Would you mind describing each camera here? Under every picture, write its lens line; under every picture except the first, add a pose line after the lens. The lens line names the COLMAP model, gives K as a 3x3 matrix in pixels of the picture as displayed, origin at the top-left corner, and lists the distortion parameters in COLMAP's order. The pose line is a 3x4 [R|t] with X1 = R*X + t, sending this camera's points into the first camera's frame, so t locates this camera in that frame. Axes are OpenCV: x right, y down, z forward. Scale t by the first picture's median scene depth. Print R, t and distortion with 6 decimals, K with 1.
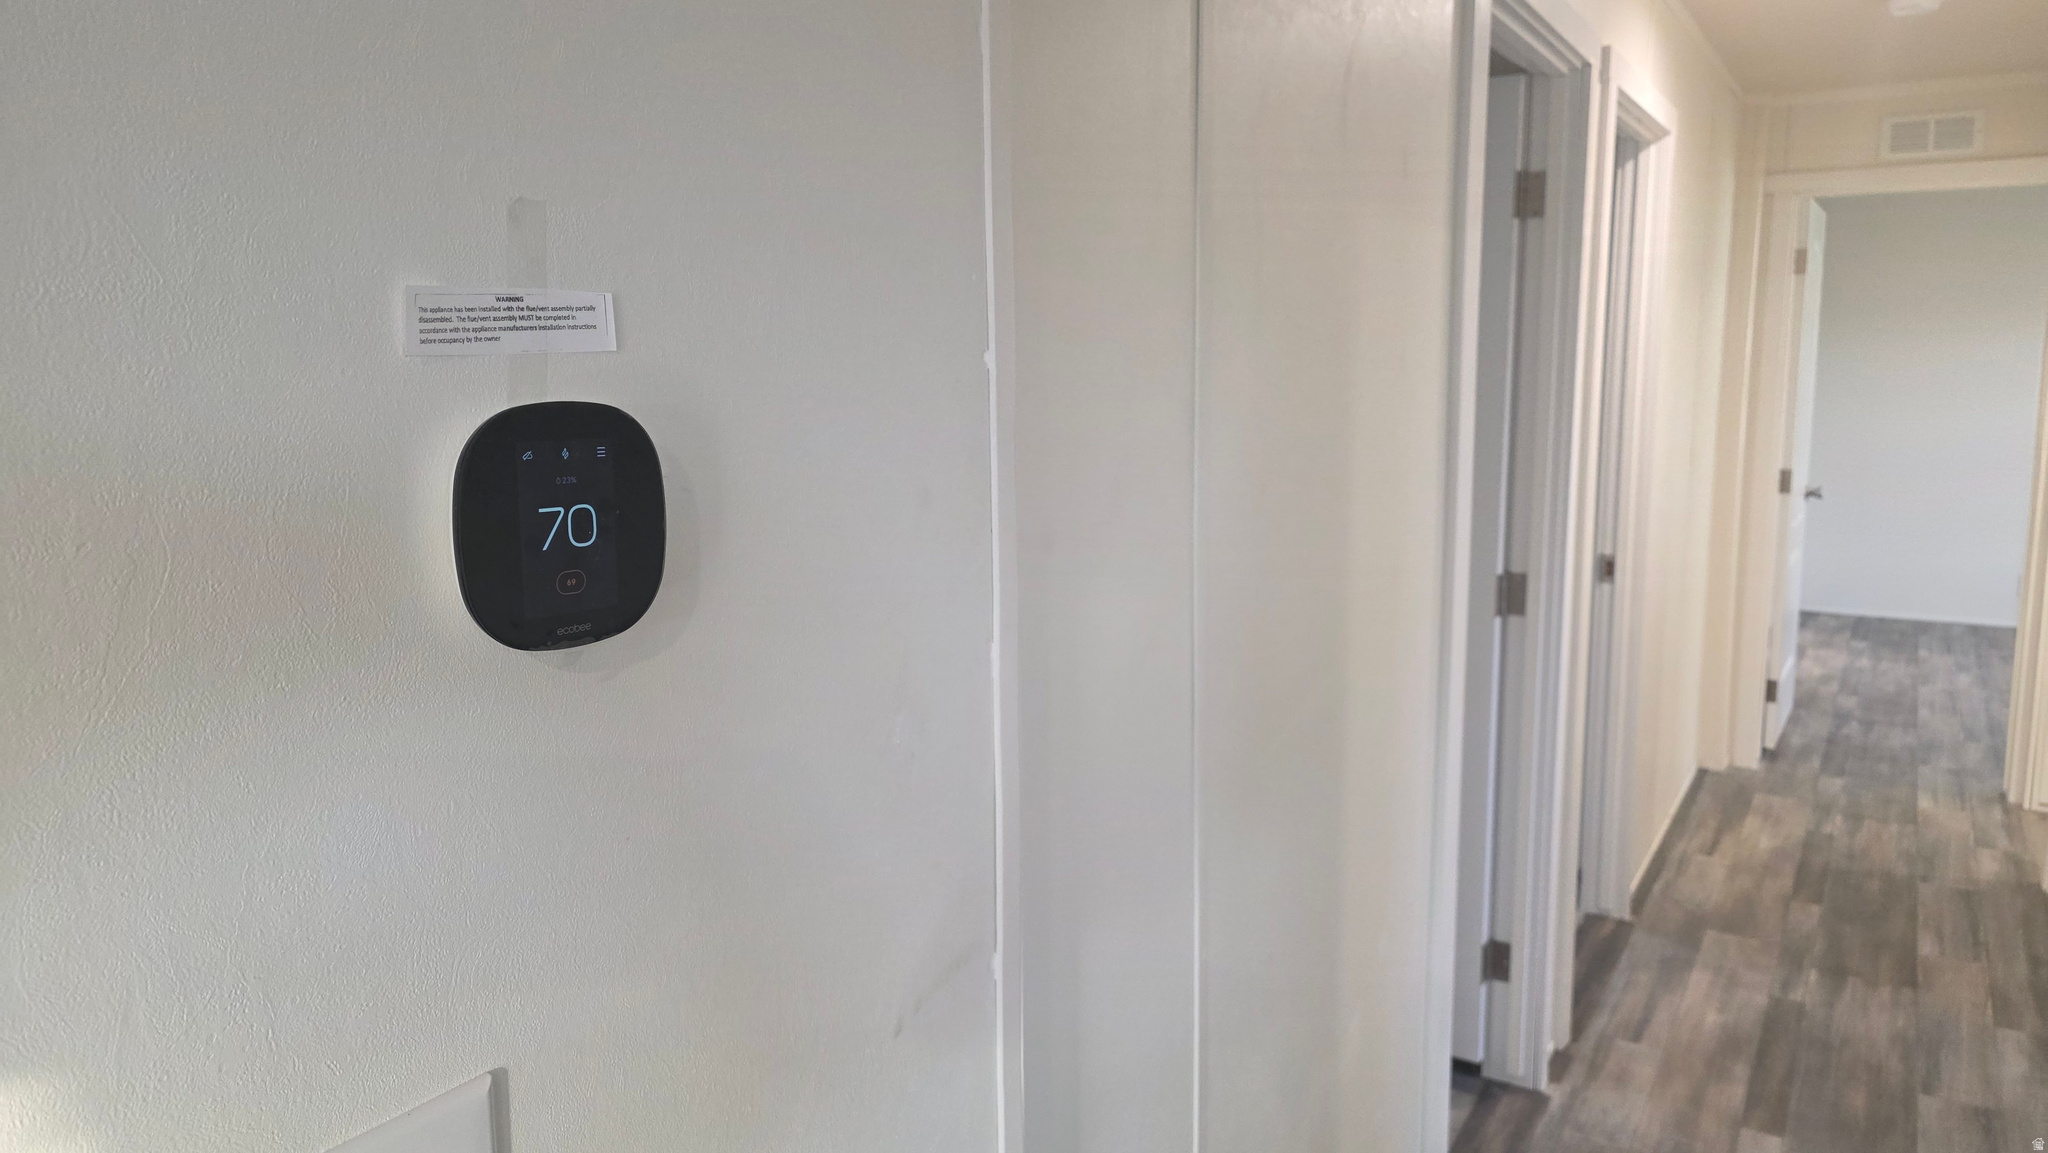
lens RADIAL K [[1372.1, 0, 1025.4], [0, 1372.1, 580.0], [0, 0, 1]] dist [-0.030014, 0.000317]
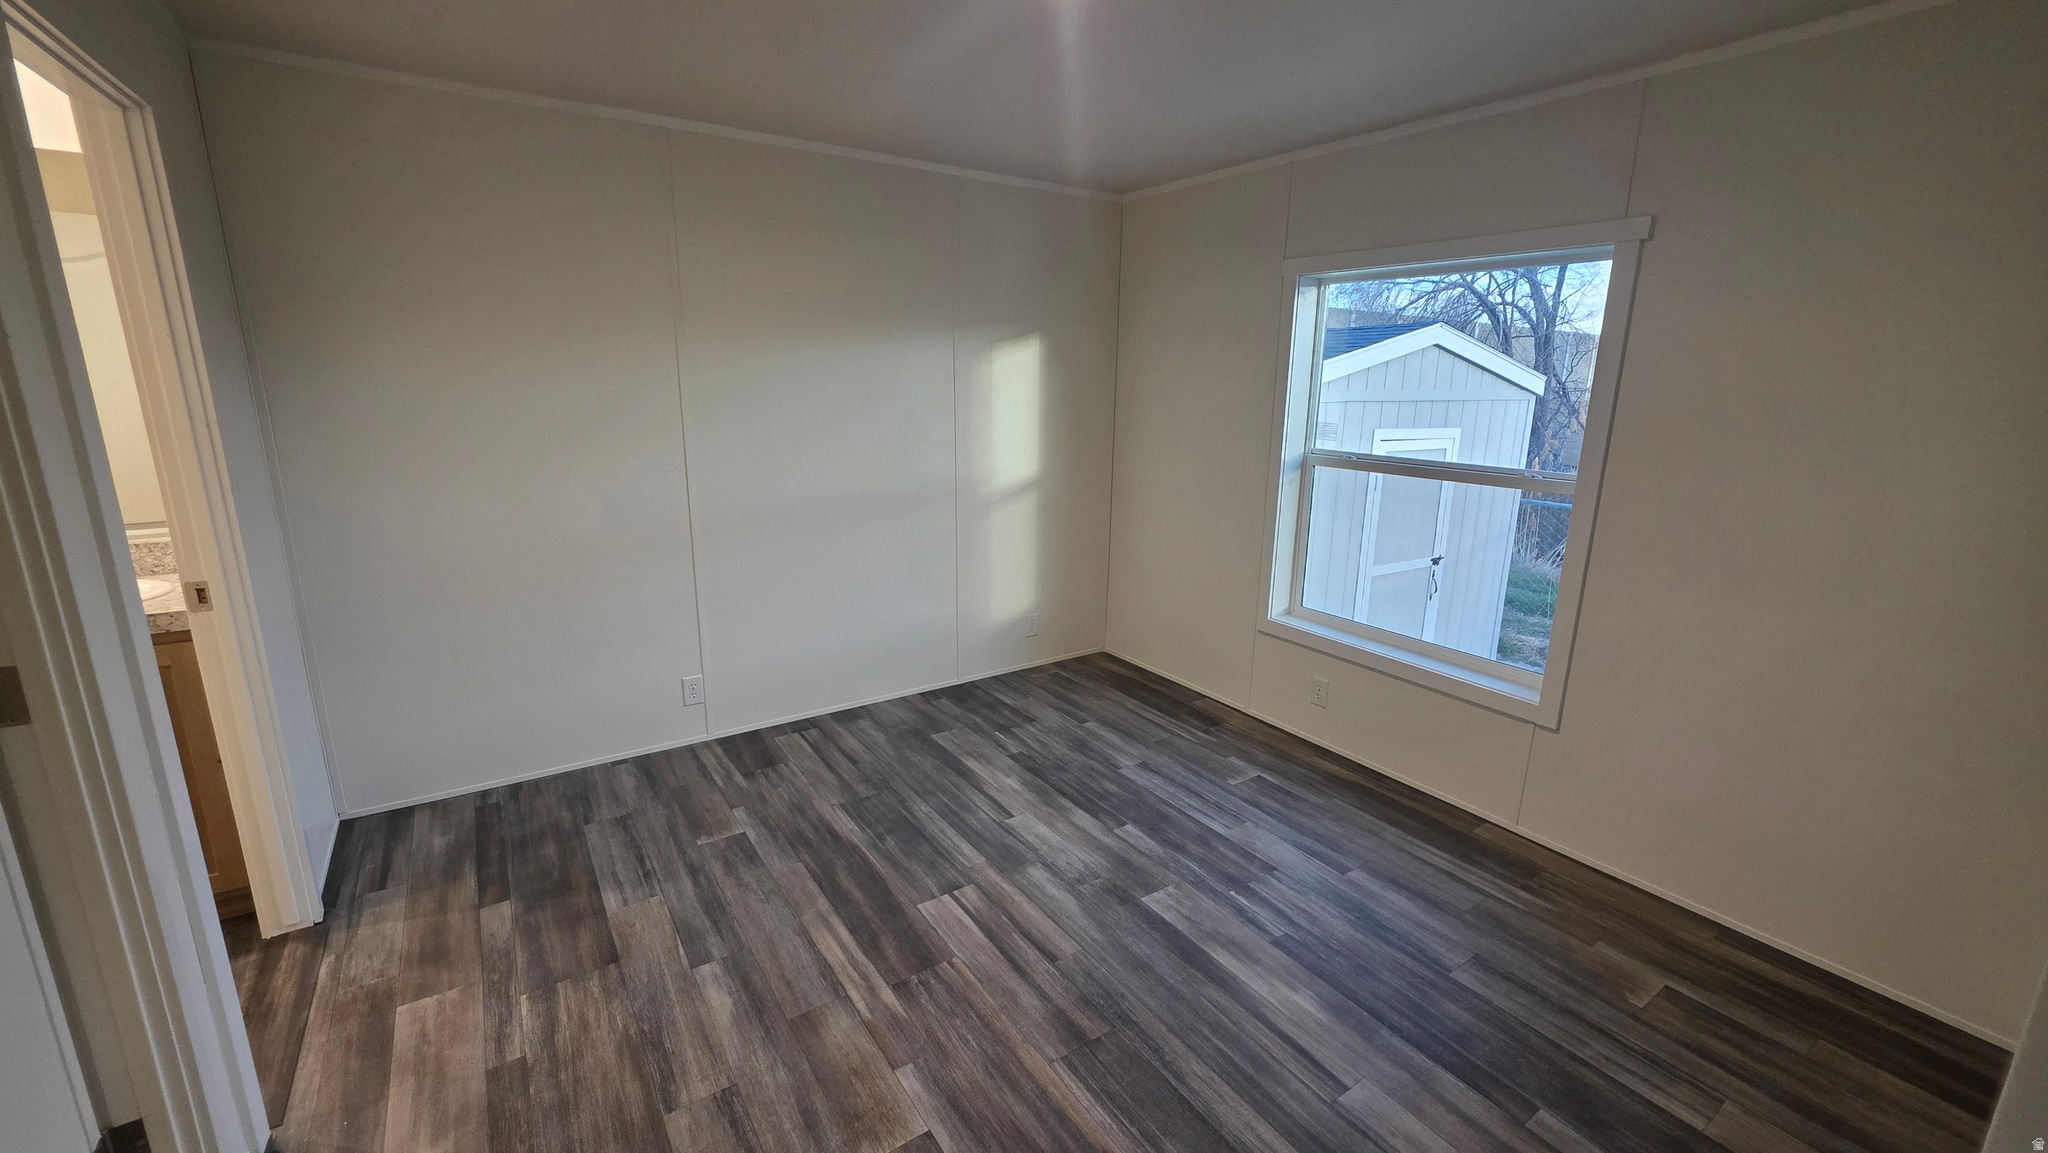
lens RADIAL K [[831.2, 0, 1035.7], [0, 831.2, 564.1], [0, 0, 1]] dist [0.002215, 0.000176]
pose [[0.389426, -0.213490, 0.895974, 0.232920], [0.157705, 0.973856, 0.163502, -0.065196], [-0.907456, 0.077628, 0.412913, 0.354890]]
